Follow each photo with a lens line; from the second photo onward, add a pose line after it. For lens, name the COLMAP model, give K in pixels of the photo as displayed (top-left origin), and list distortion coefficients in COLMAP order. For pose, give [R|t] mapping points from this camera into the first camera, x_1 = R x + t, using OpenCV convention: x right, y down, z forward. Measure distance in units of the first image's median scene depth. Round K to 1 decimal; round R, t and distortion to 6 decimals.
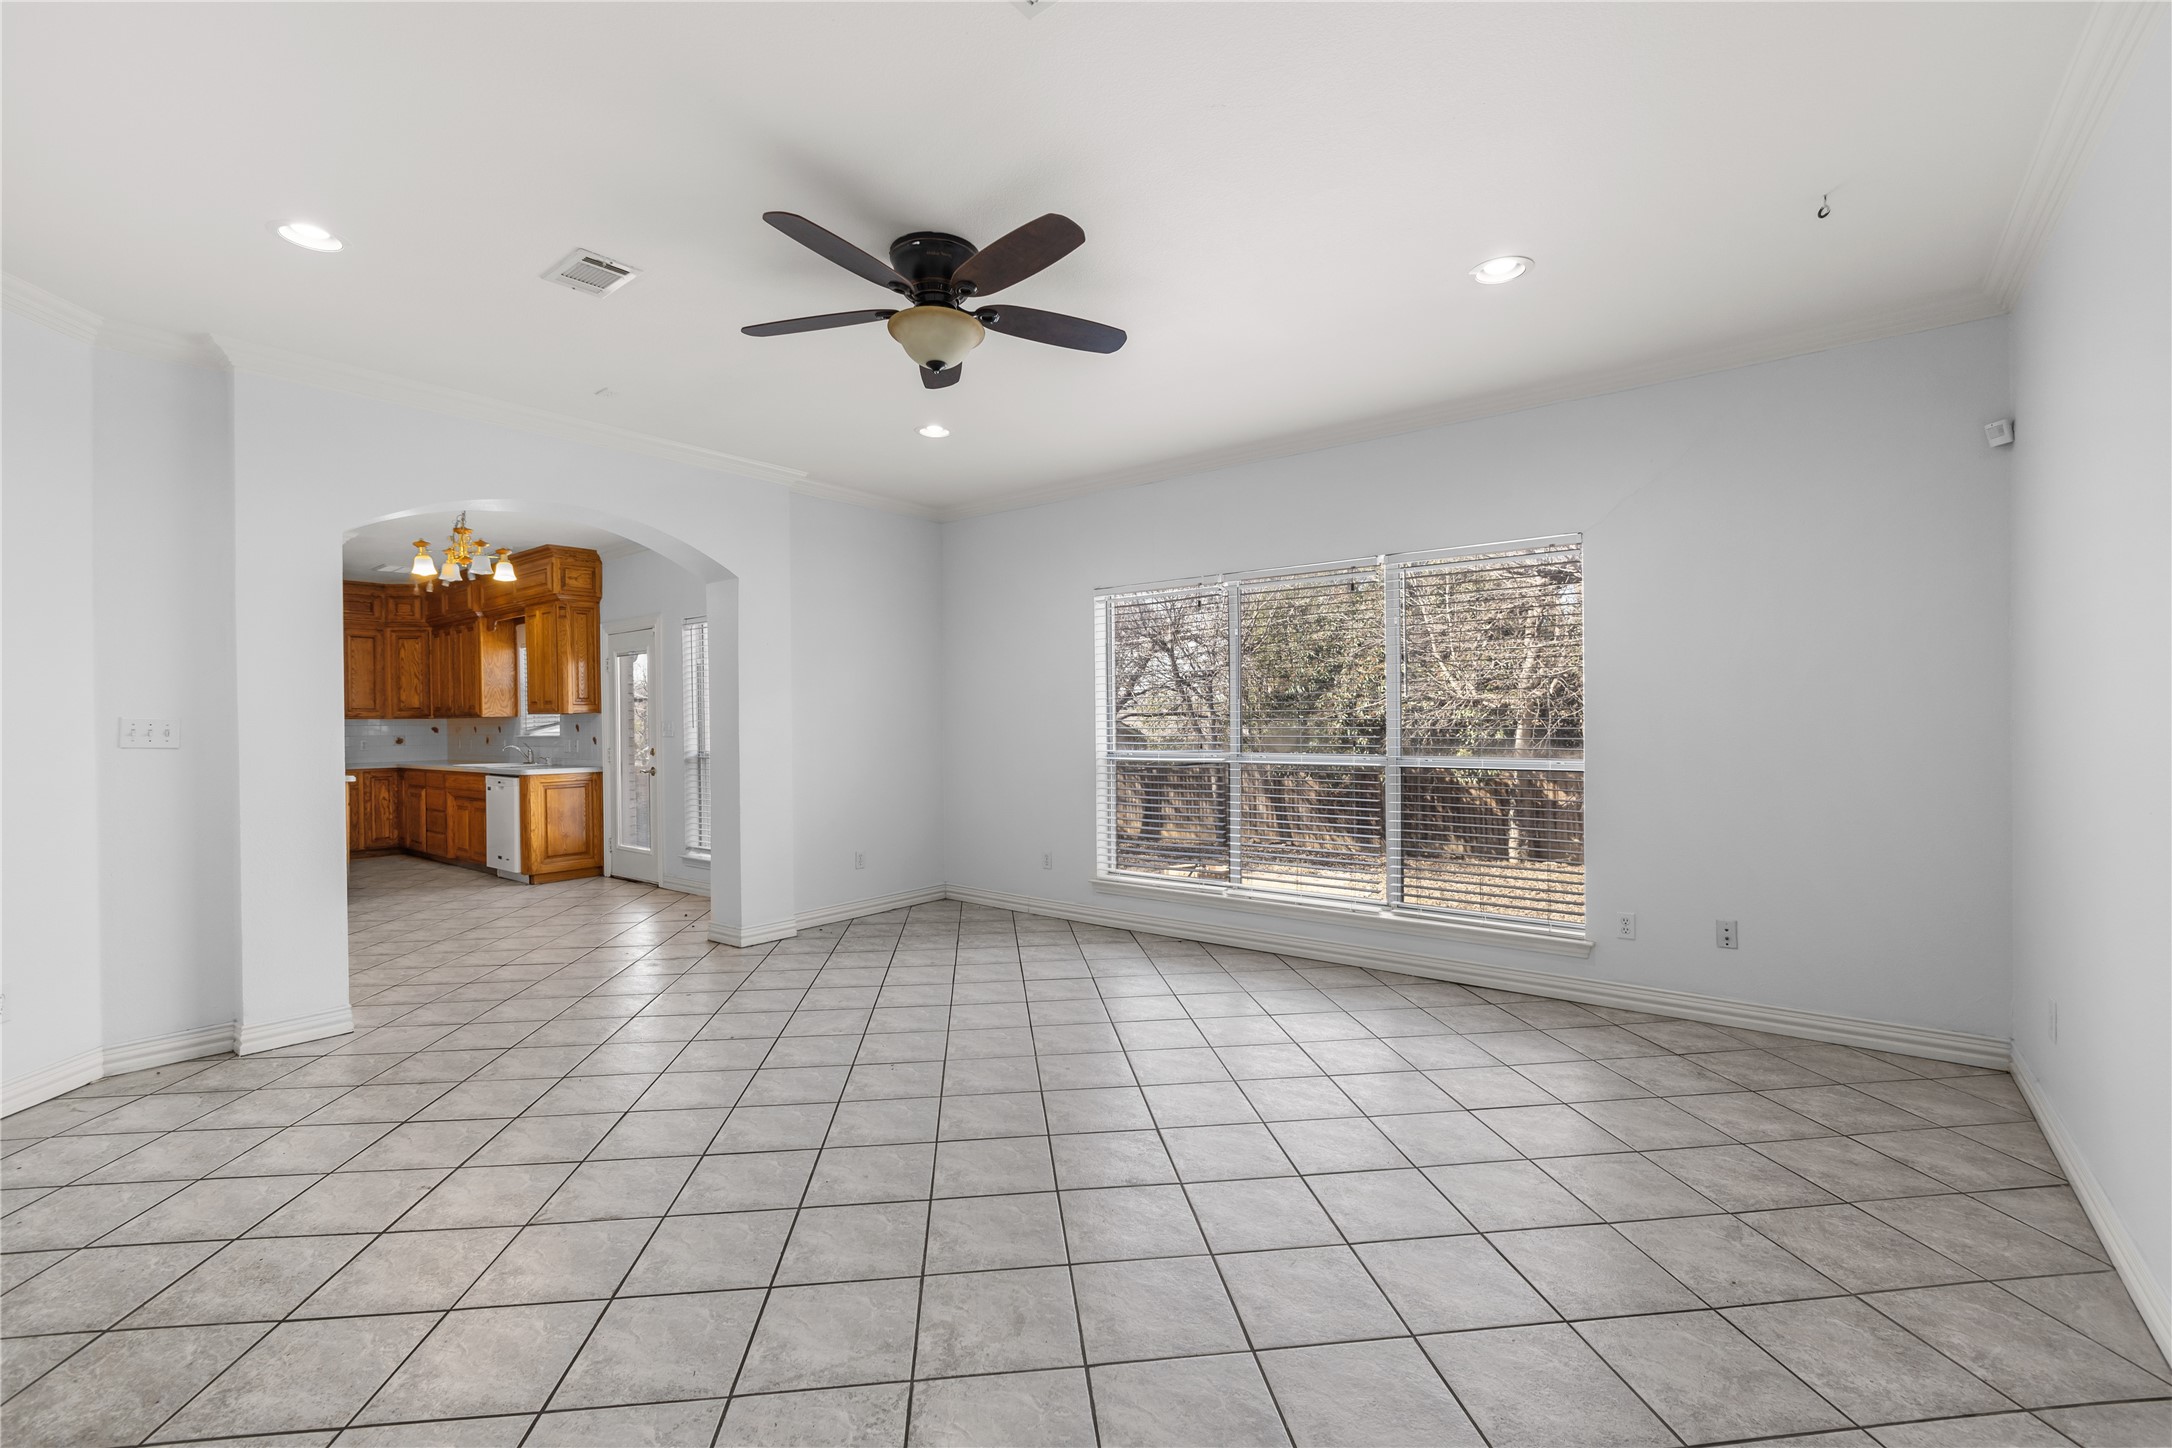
lens RADIAL K [[930.1, 0, 1085.6], [0, 930.1, 730.0], [0, 0, 1]] dist [-0.011596, 0.002165]
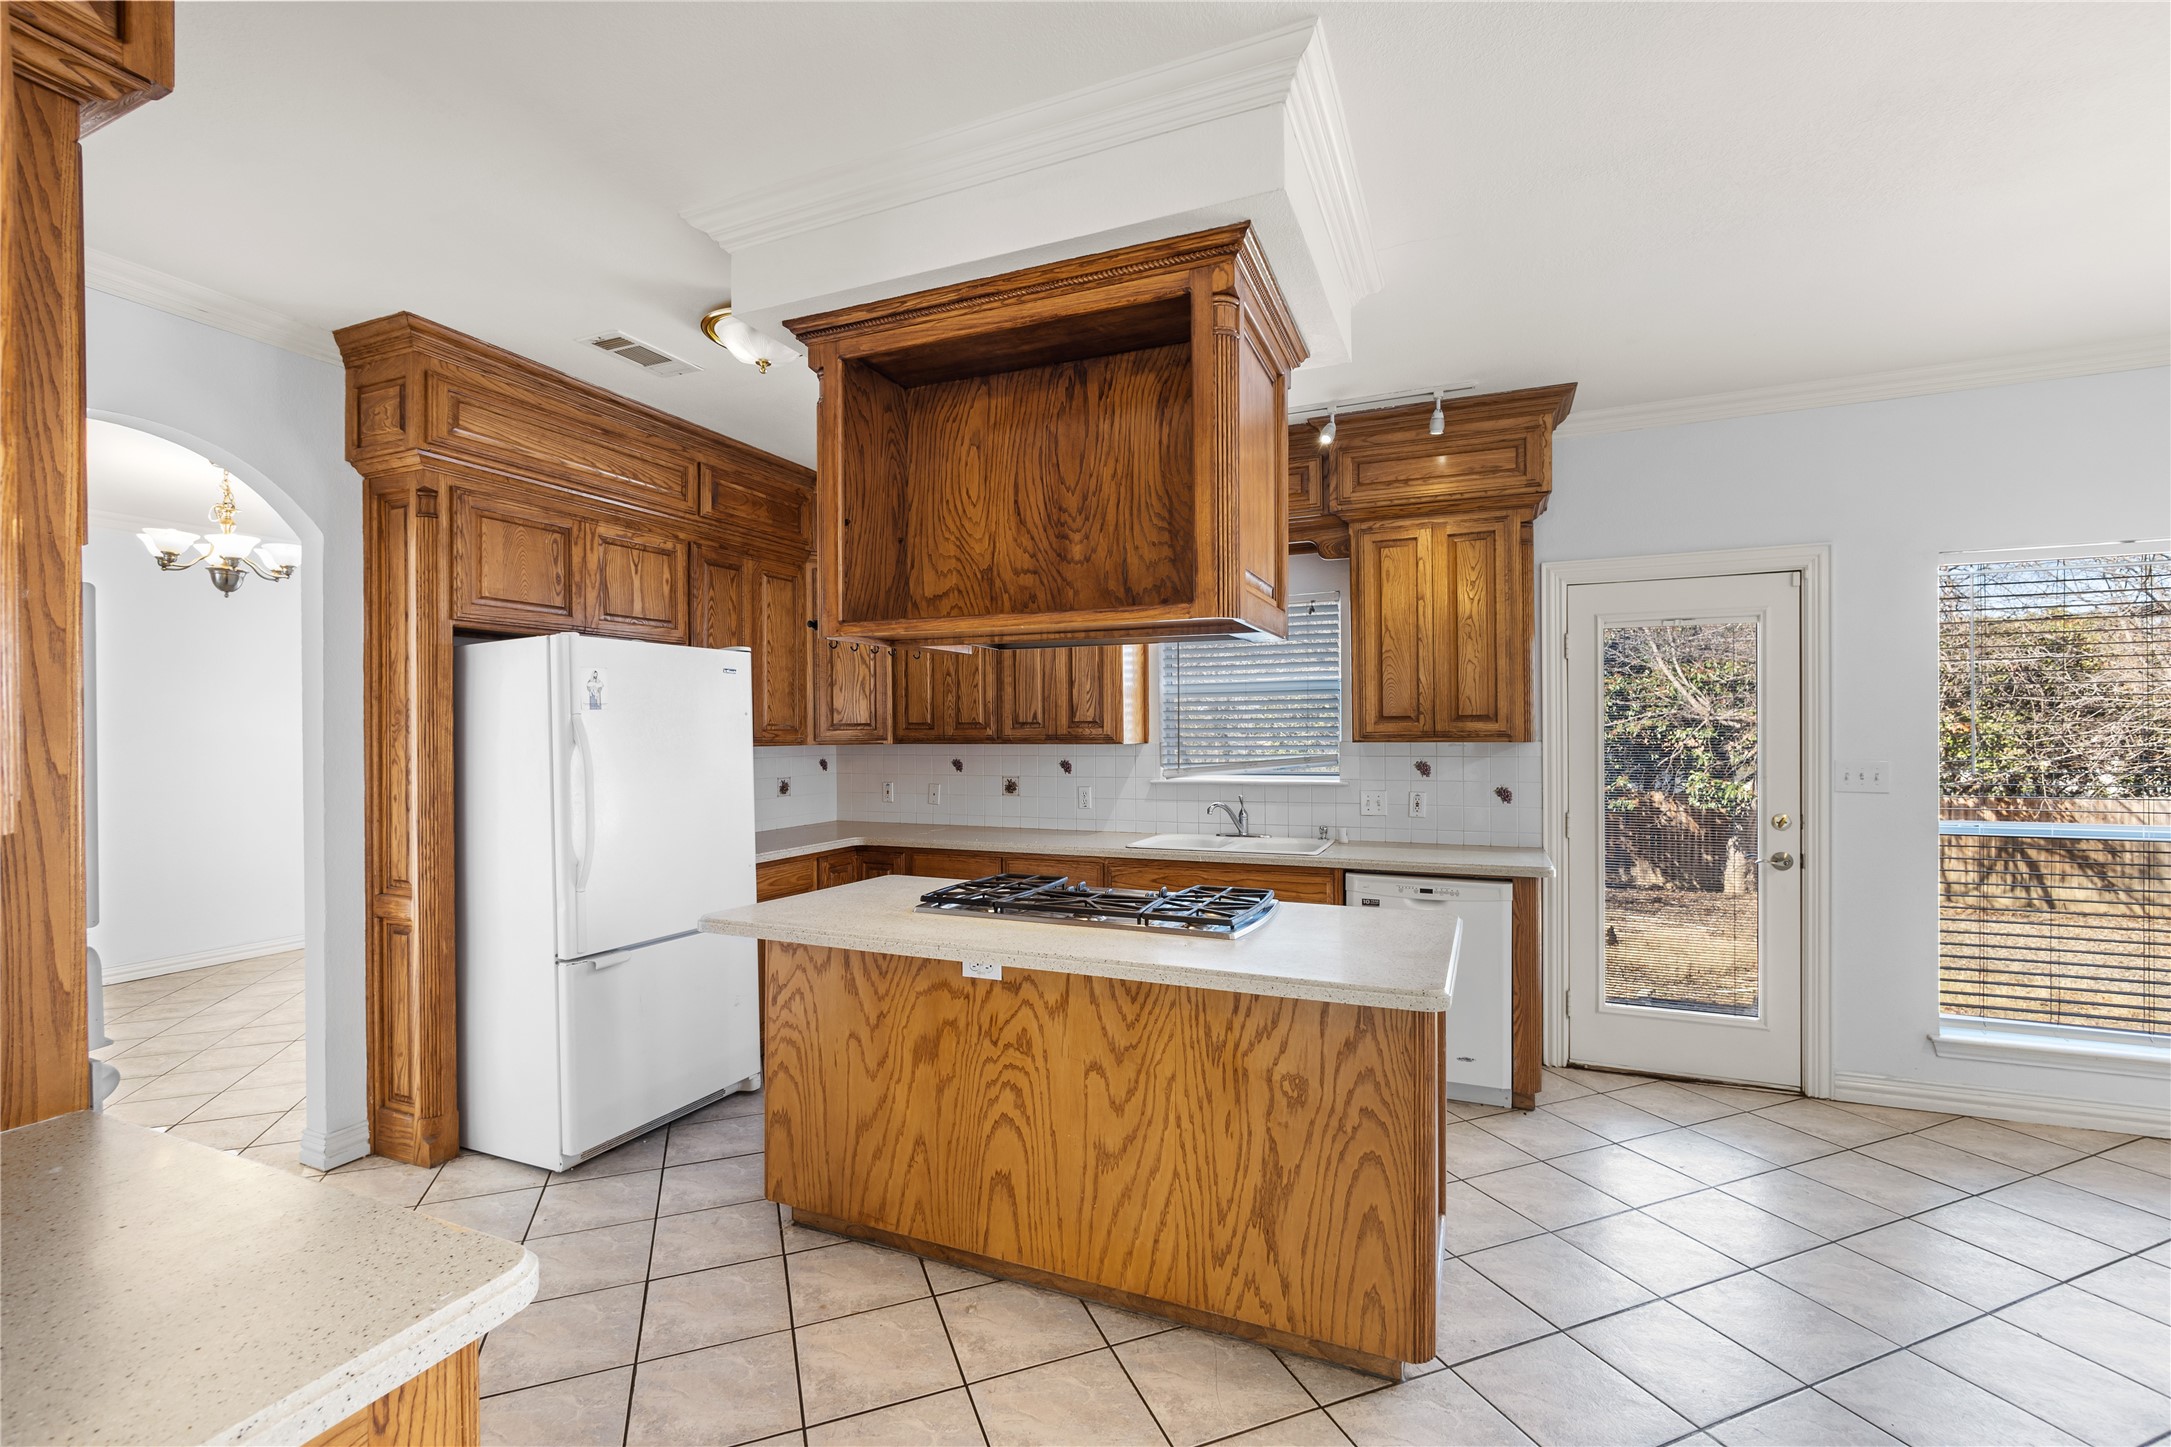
lens RADIAL K [[929.7, 0, 1085.8], [0, 929.7, 725.7], [0, 0, 1]] dist [-0.011596, 0.002165]
pose [[0.966817, 0.006033, 0.255400, -0.840048], [-0.001709, 0.999852, -0.017147, -0.016275], [-0.255466, 0.016141, 0.966683, 0.545537]]
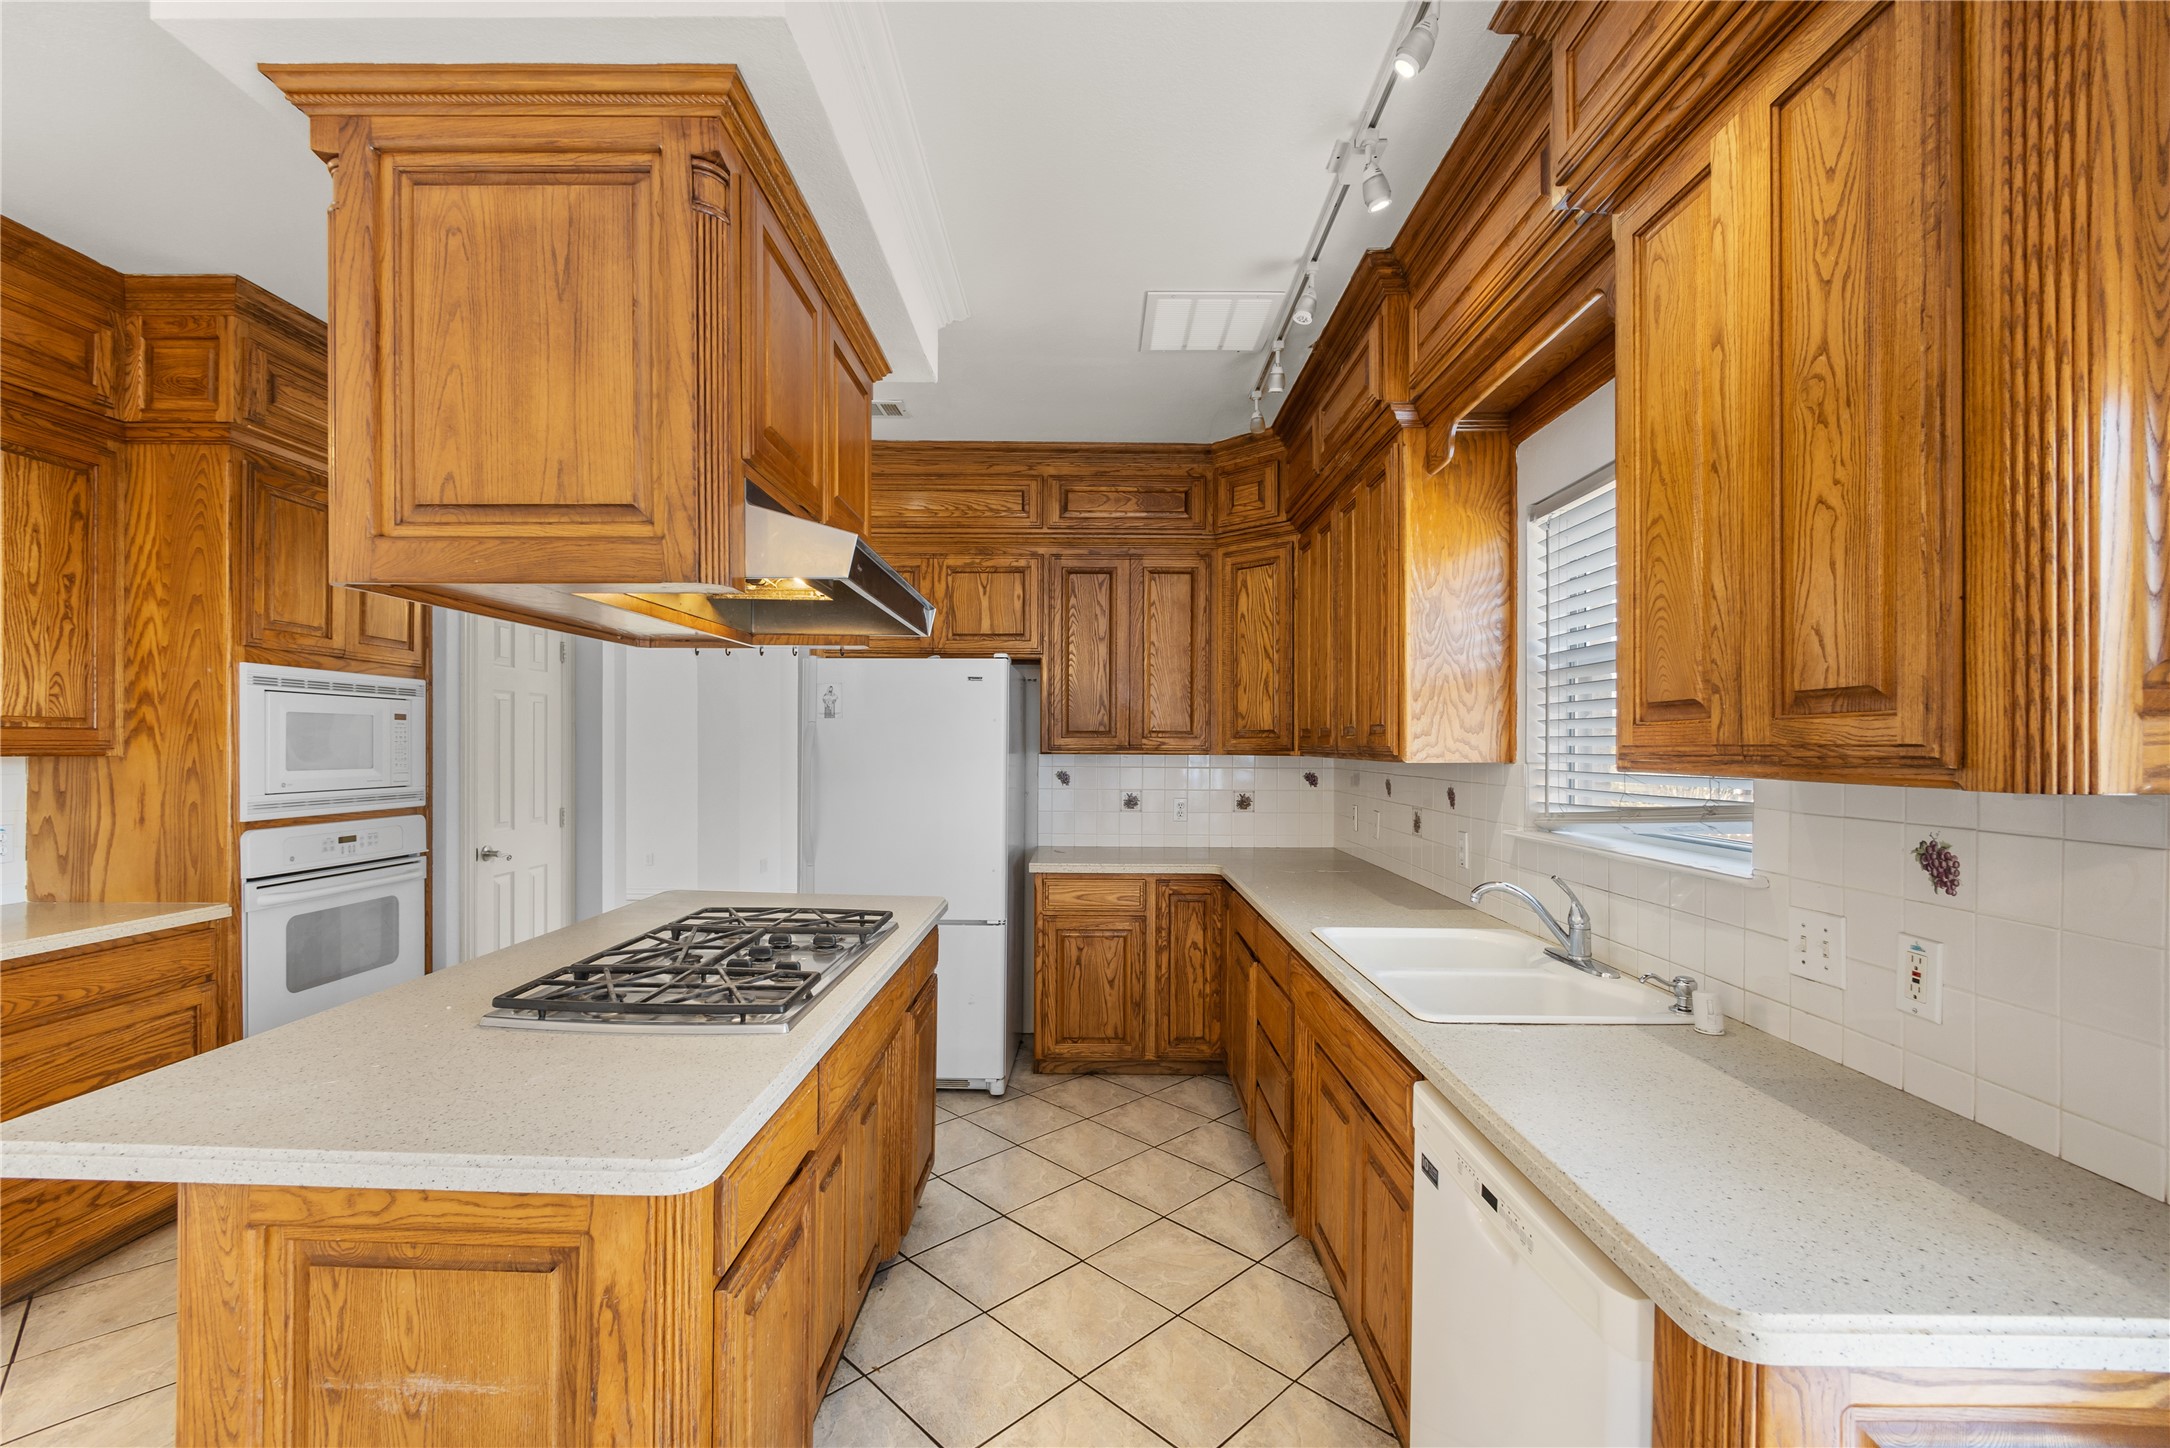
lens RADIAL K [[929.3, 0, 1096.8], [0, 929.3, 743.5], [0, 0, 1]] dist [-0.011596, 0.002165]
pose [[0.622436, 0.014866, -0.782530, -0.505089], [-0.020418, 0.999788, 0.002752, -0.020148], [0.782404, 0.014265, 0.622607, 0.774835]]
